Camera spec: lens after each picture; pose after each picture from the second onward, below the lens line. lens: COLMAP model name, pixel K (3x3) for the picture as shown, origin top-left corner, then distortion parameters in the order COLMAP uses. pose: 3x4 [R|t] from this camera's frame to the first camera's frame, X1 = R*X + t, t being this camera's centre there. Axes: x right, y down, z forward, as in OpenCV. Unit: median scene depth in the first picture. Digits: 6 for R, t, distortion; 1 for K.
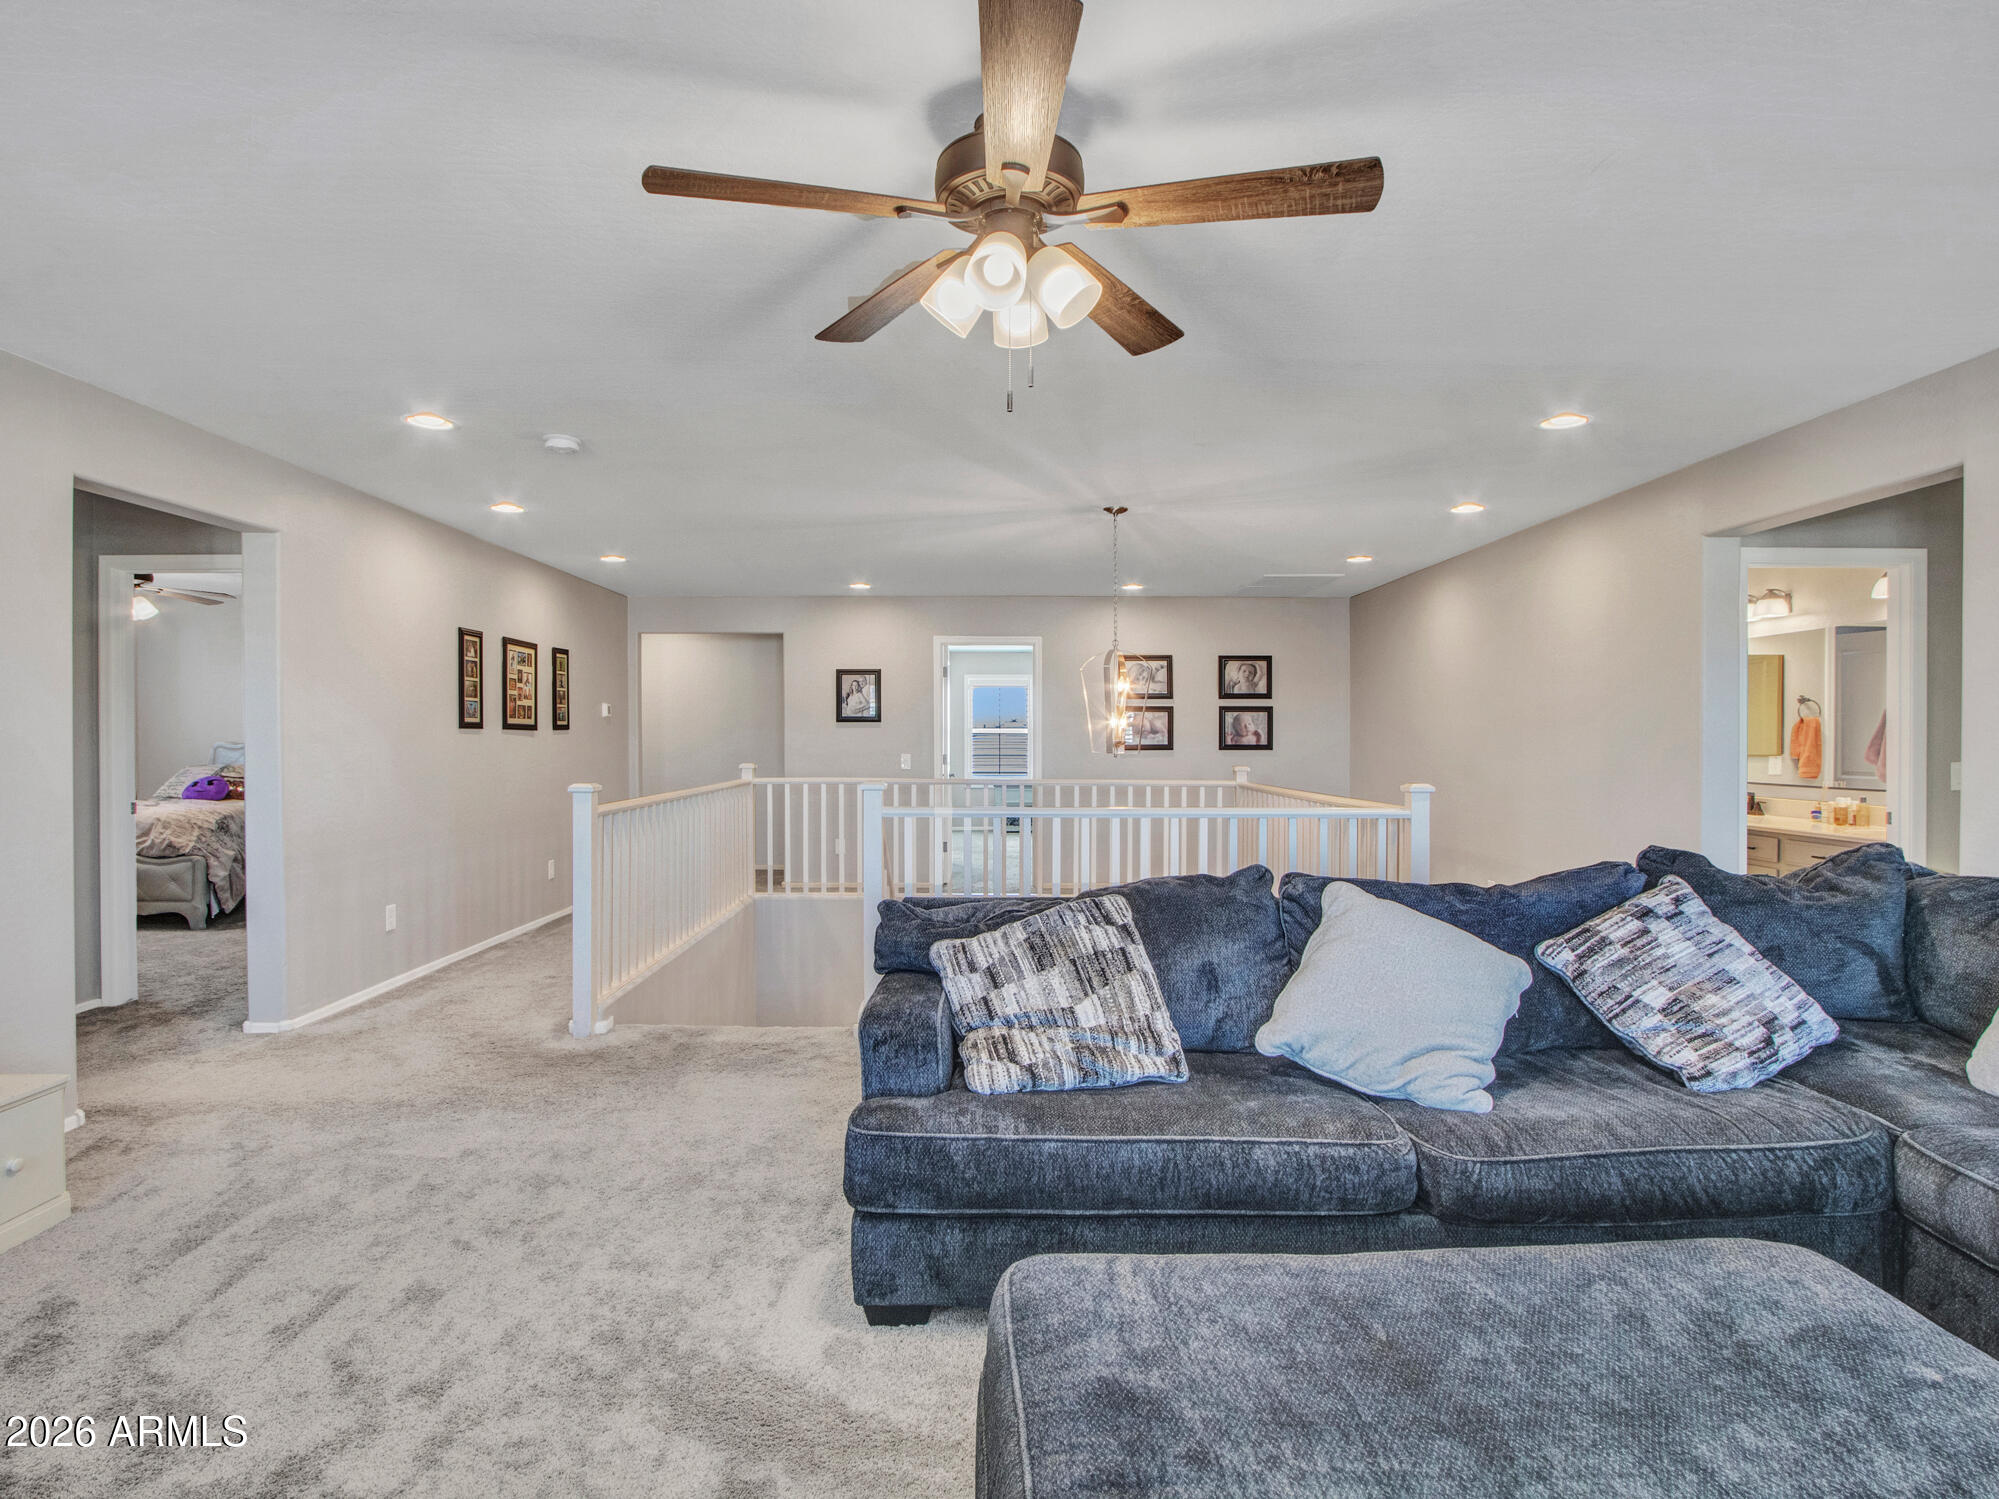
lens RADIAL K [[1083.1, 0, 996.6], [0, 1083.1, 746.8], [0, 0, 1]] dist [0.001904, 0.000220]
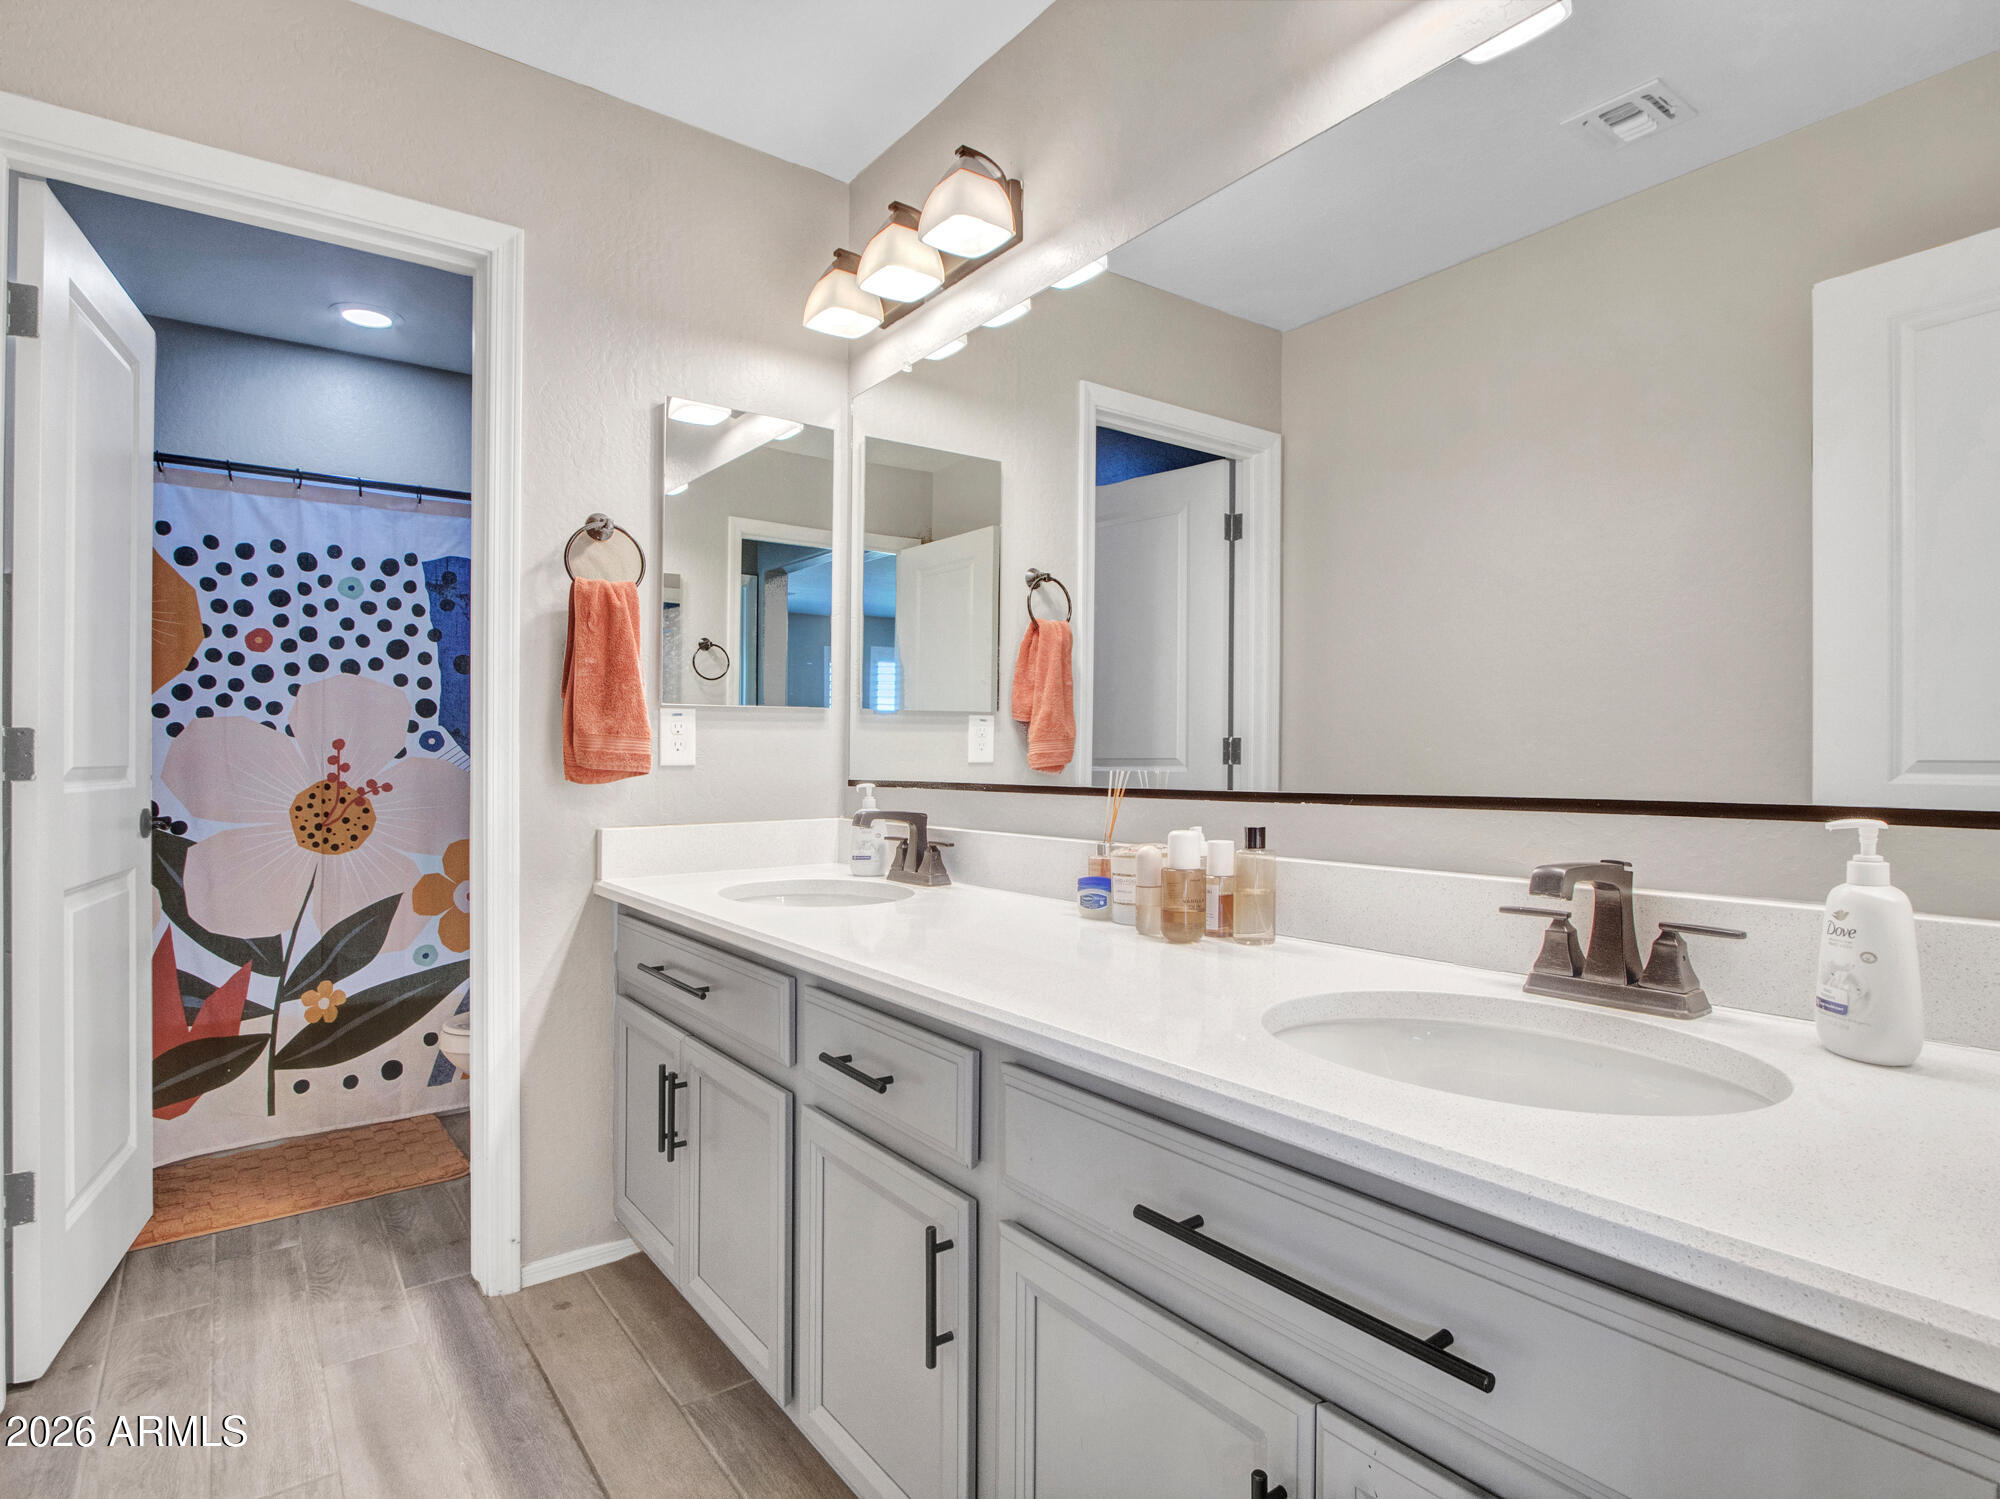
lens RADIAL K [[1083.6, 0, 998.0], [0, 1083.6, 753.0], [0, 0, 1]] dist [0.001904, 0.000220]
pose [[0.806733, 0.005620, 0.590889, 0.498347], [-0.001829, 0.999974, -0.007013, 0.025651], [-0.590913, 0.004577, 0.806723, 0.689641]]
